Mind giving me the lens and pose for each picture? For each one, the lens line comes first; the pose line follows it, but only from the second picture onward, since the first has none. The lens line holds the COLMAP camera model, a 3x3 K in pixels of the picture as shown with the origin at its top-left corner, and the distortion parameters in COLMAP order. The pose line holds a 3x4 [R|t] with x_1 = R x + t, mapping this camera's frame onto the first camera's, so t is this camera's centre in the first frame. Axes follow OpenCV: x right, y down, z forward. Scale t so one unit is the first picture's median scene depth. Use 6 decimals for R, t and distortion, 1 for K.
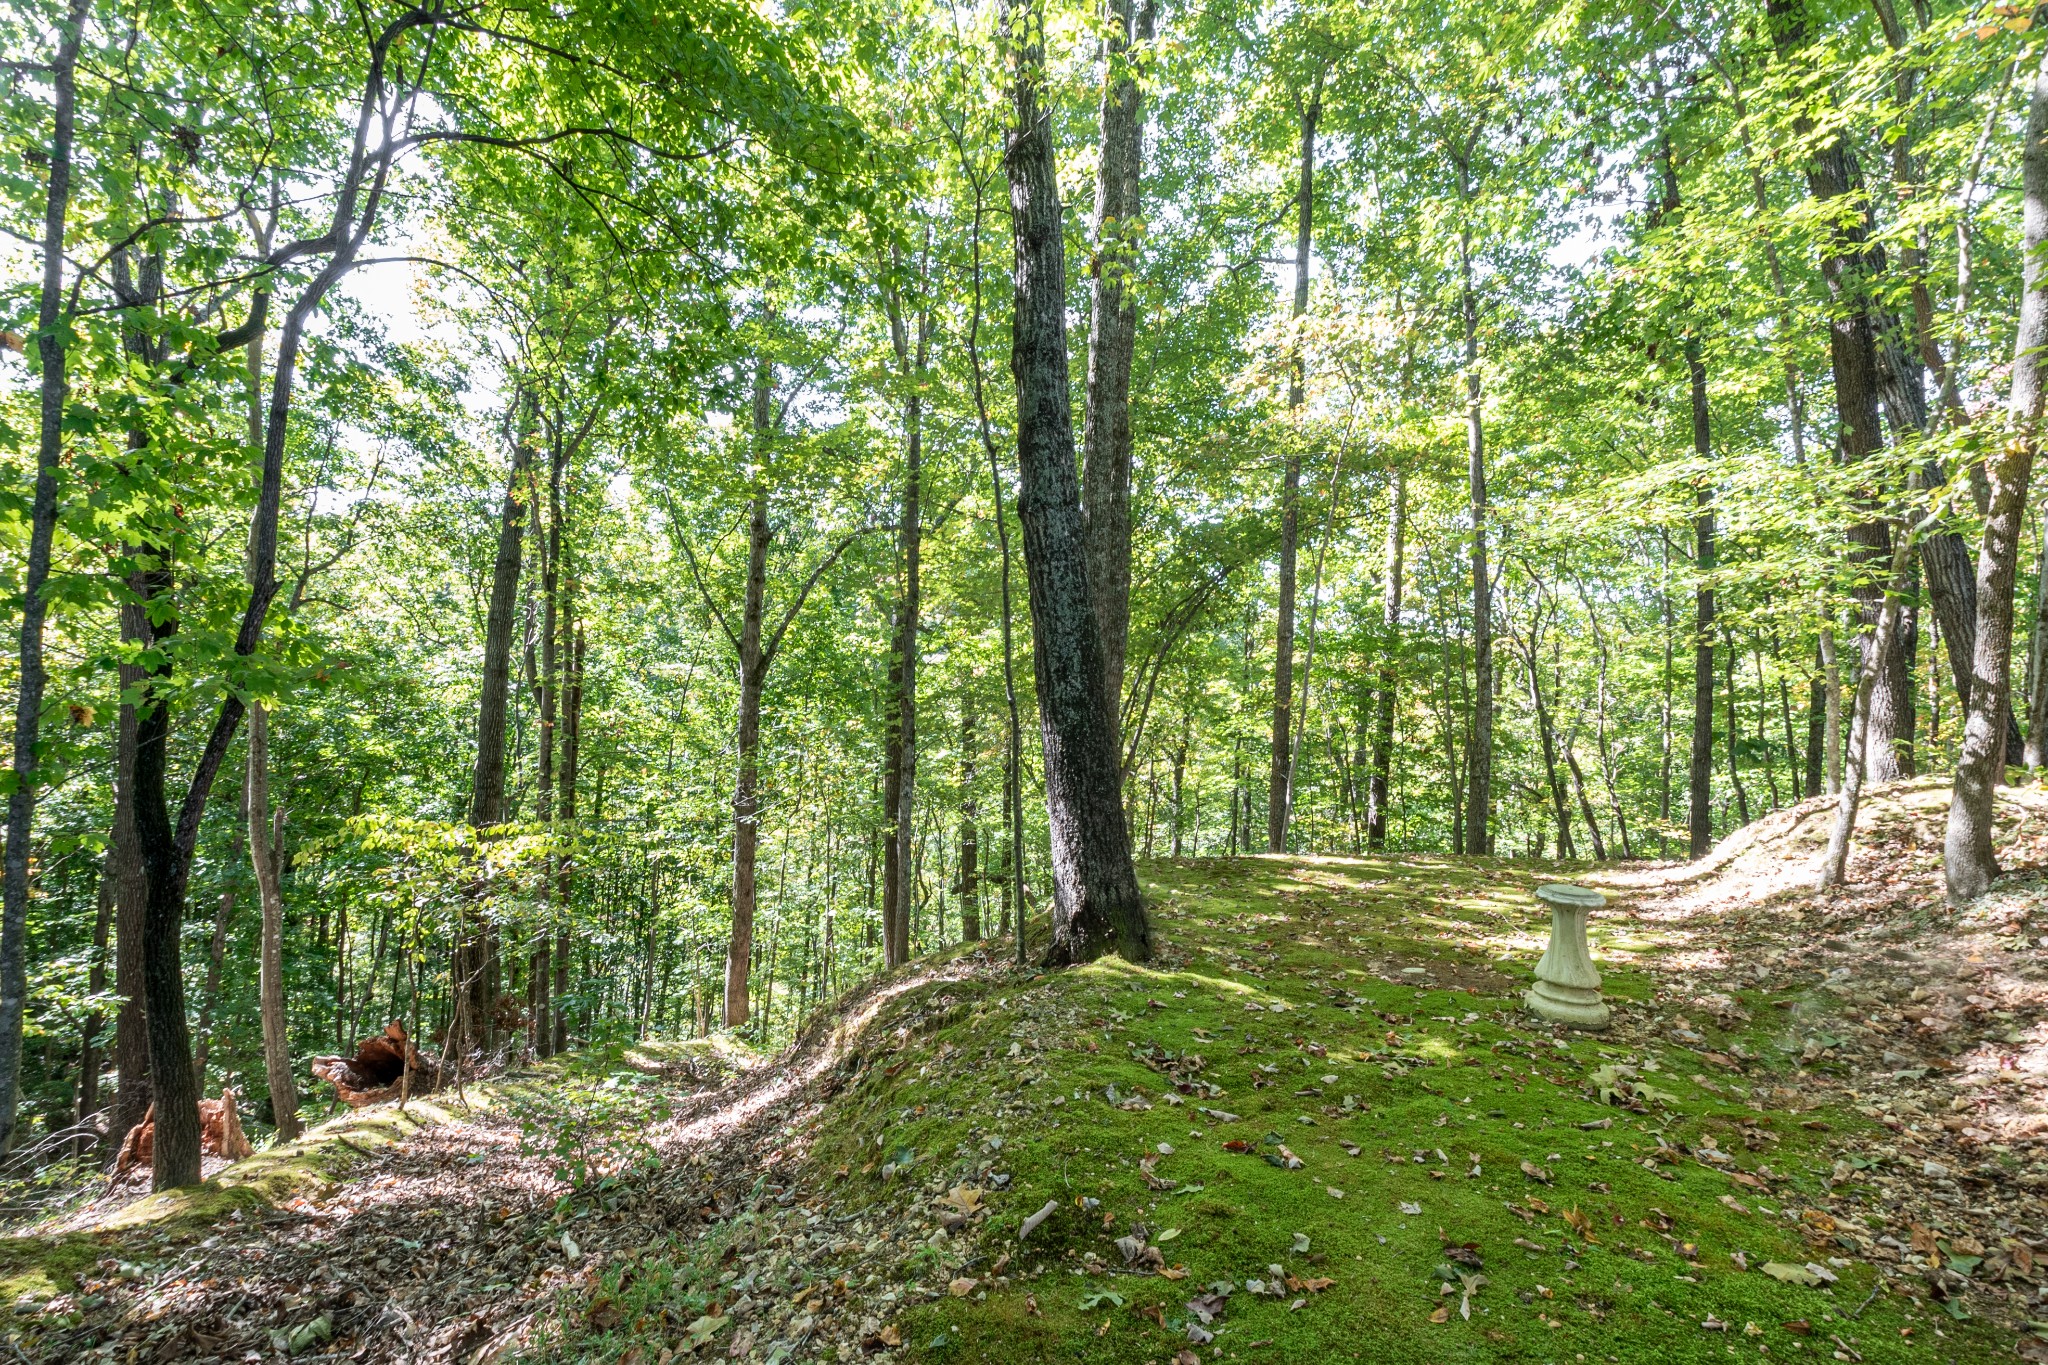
lens RADIAL K [[923.1, 0, 1021.7], [0, 923.1, 695.2], [0, 0, 1]] dist [0.000229, -0.000304]
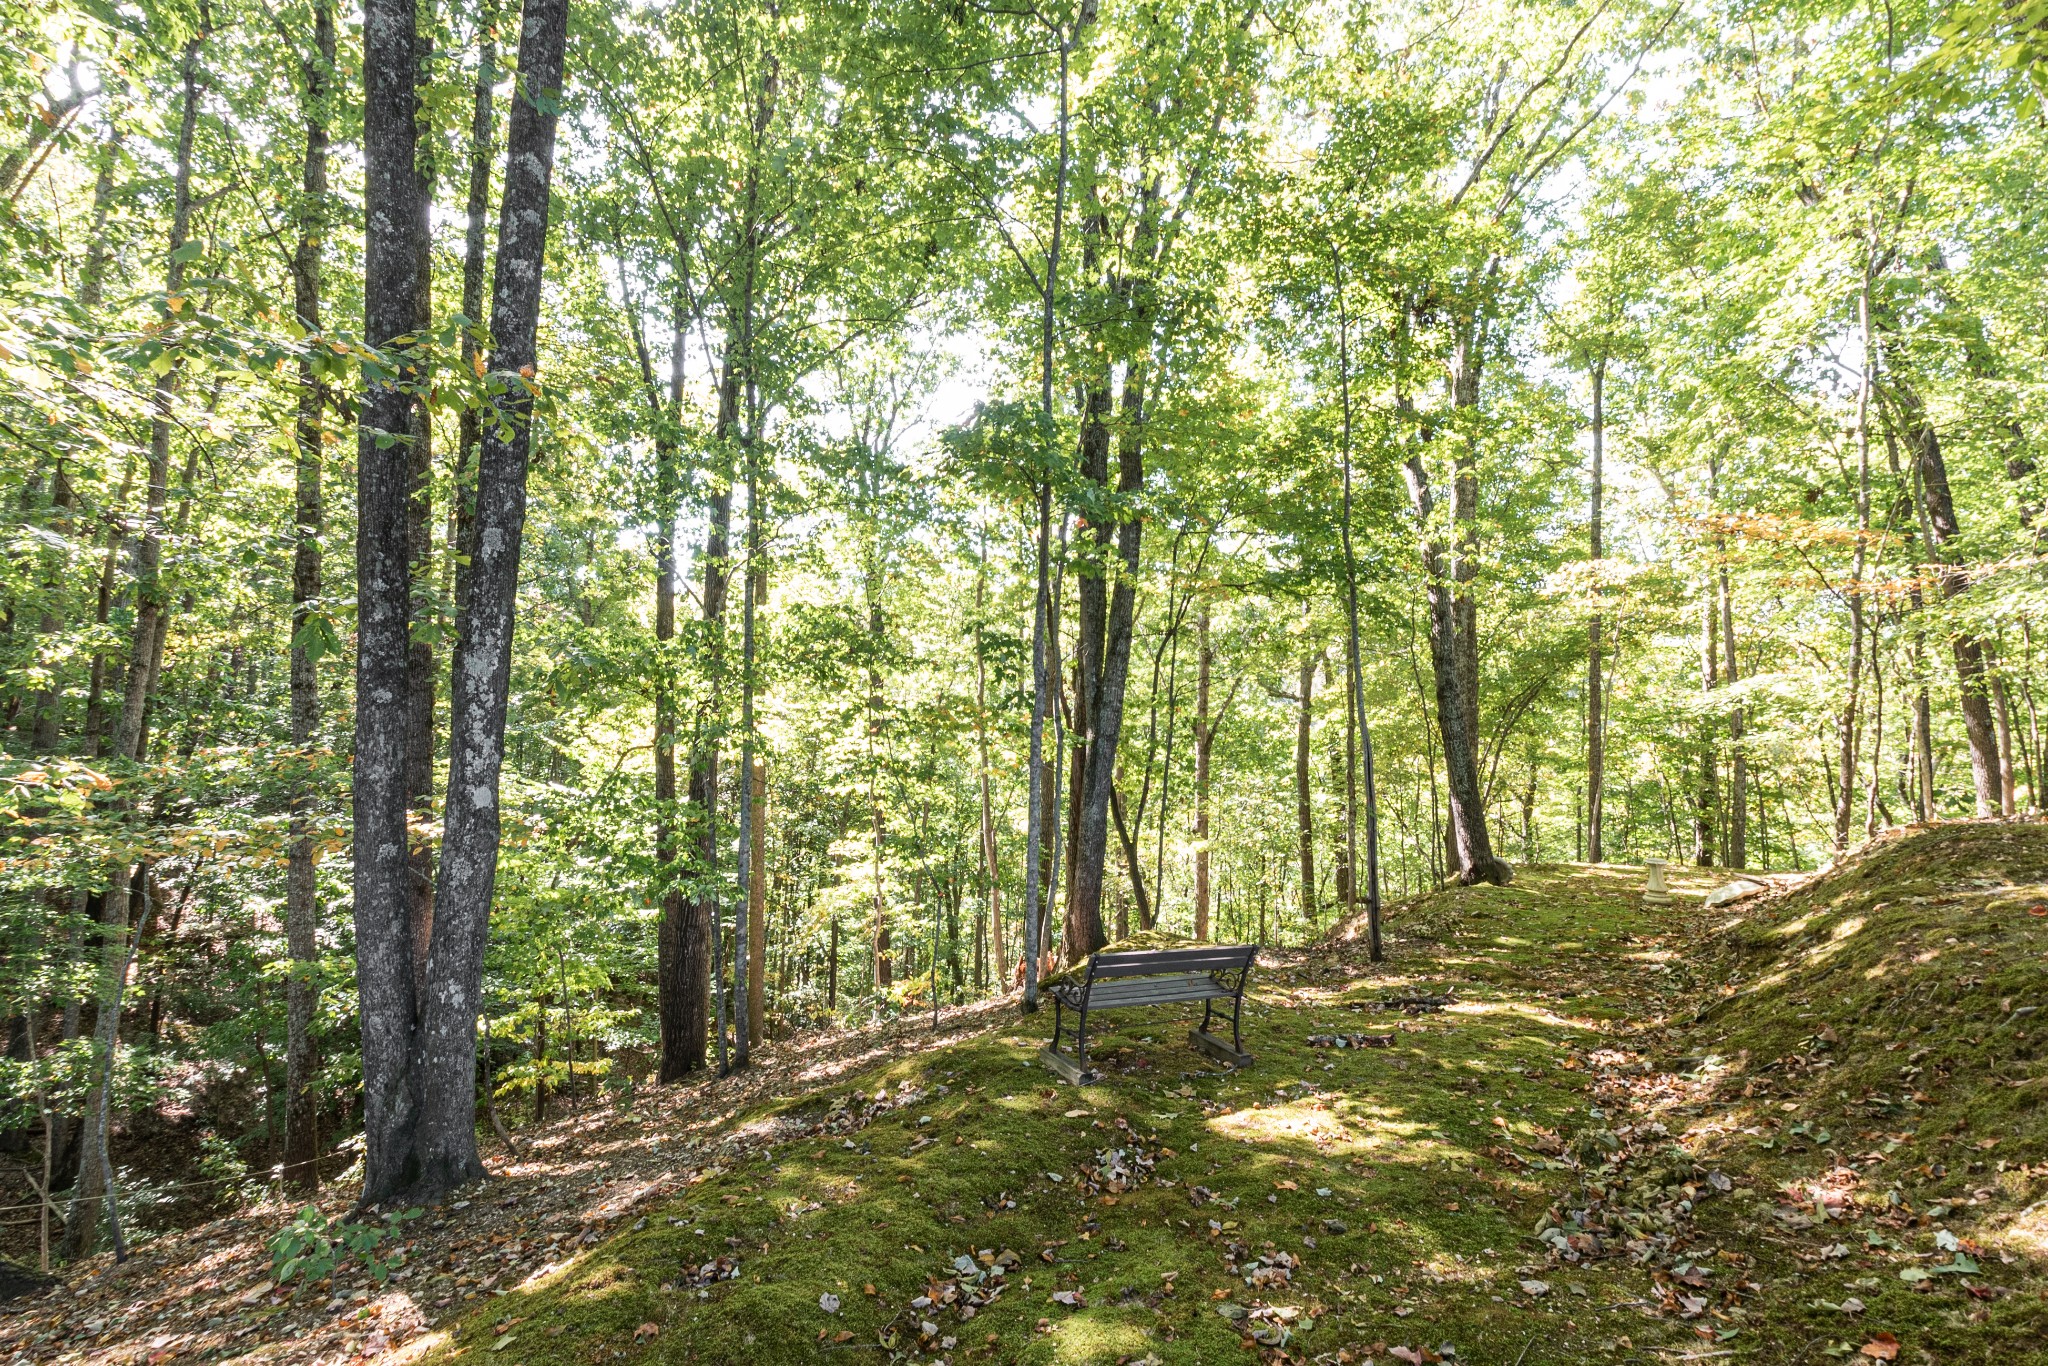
lens RADIAL K [[923.1, 0, 1021.7], [0, 923.1, 695.7], [0, 0, 1]] dist [0.000229, -0.000304]
pose [[0.942964, -0.035357, -0.331010, -0.068773], [0.023470, 0.998930, -0.039843, -0.051539], [0.332065, 0.029801, 0.942786, -0.521176]]
